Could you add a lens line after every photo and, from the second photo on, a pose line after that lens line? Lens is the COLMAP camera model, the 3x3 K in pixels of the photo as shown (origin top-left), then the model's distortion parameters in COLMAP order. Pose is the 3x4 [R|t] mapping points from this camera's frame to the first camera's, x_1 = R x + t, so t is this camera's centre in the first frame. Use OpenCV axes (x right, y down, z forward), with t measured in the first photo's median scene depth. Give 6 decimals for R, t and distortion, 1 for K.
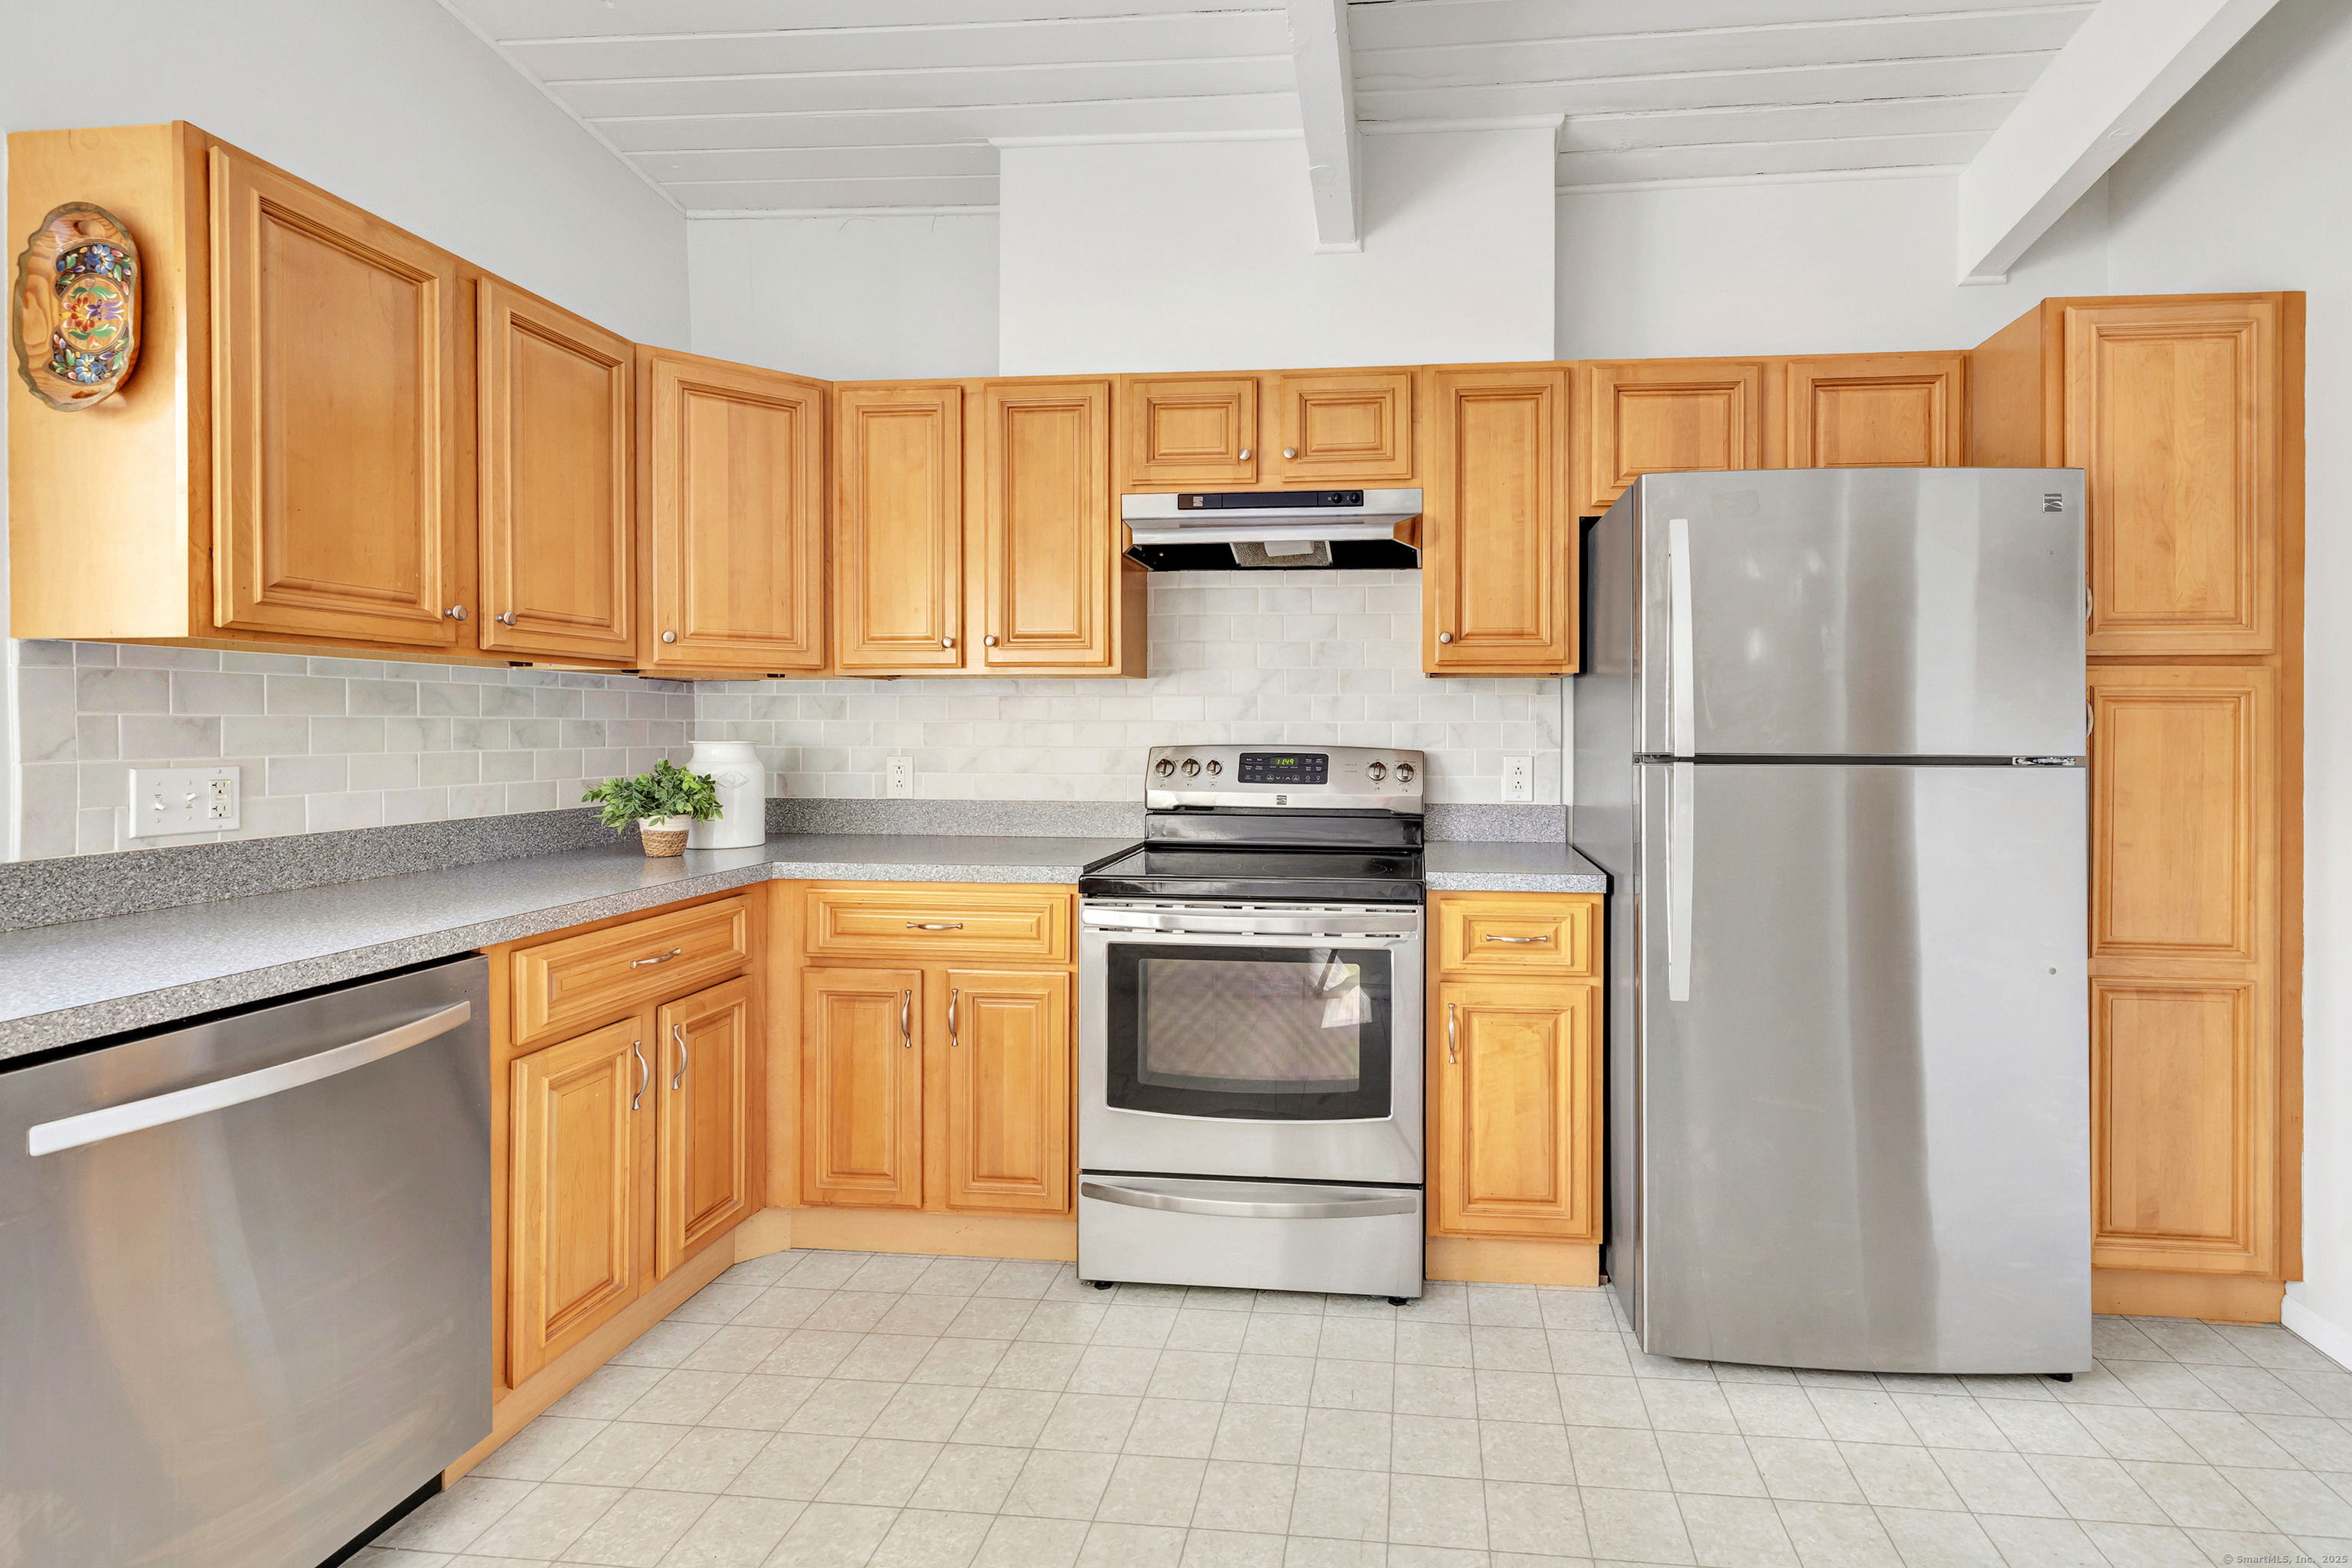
lens RADIAL K [[1201.5, 0, 1177.3], [0, 1201.5, 727.3], [0, 0, 1]] dist [-0.000335, 0.000024]
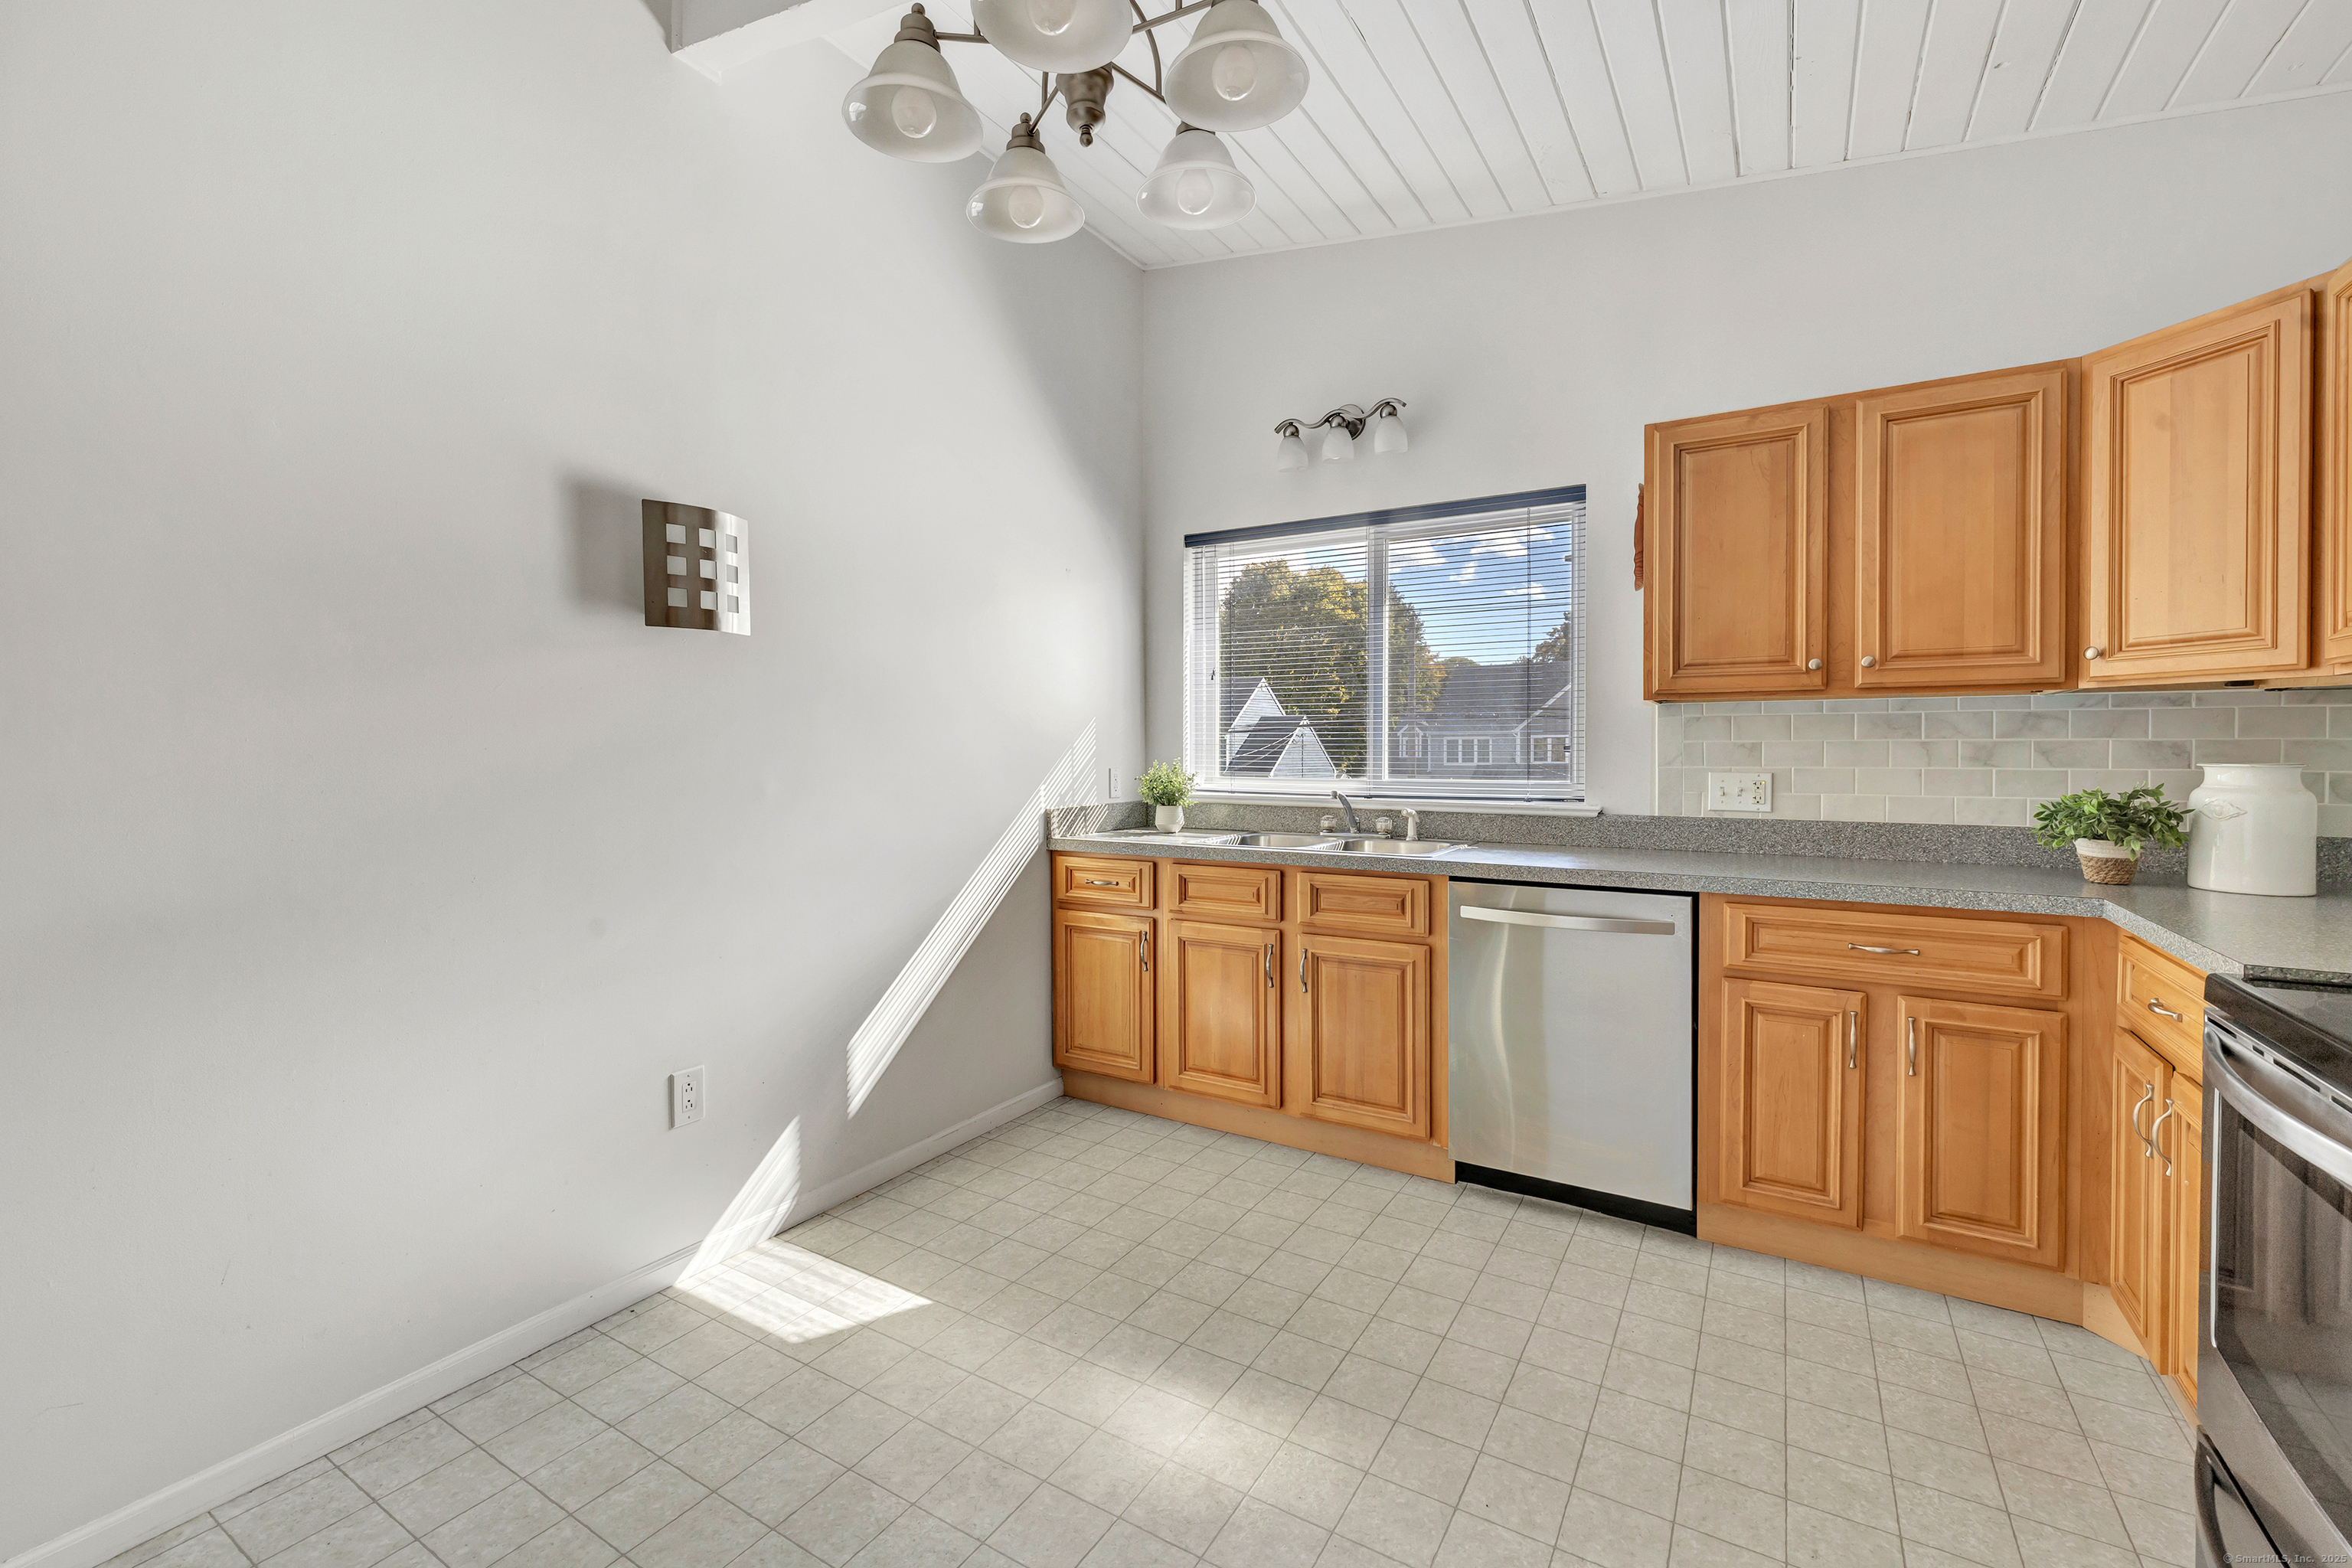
lens RADIAL K [[1003.5, 0, 1170.9], [0, 1003.5, 761.0], [0, 0, 1]] dist [-0.000222, -0.000068]
pose [[-0.437300, 0.008816, -0.899273, 0.766326], [0.000070, 0.999952, 0.009769, 0.003444], [0.899316, 0.004209, -0.437280, 0.858012]]
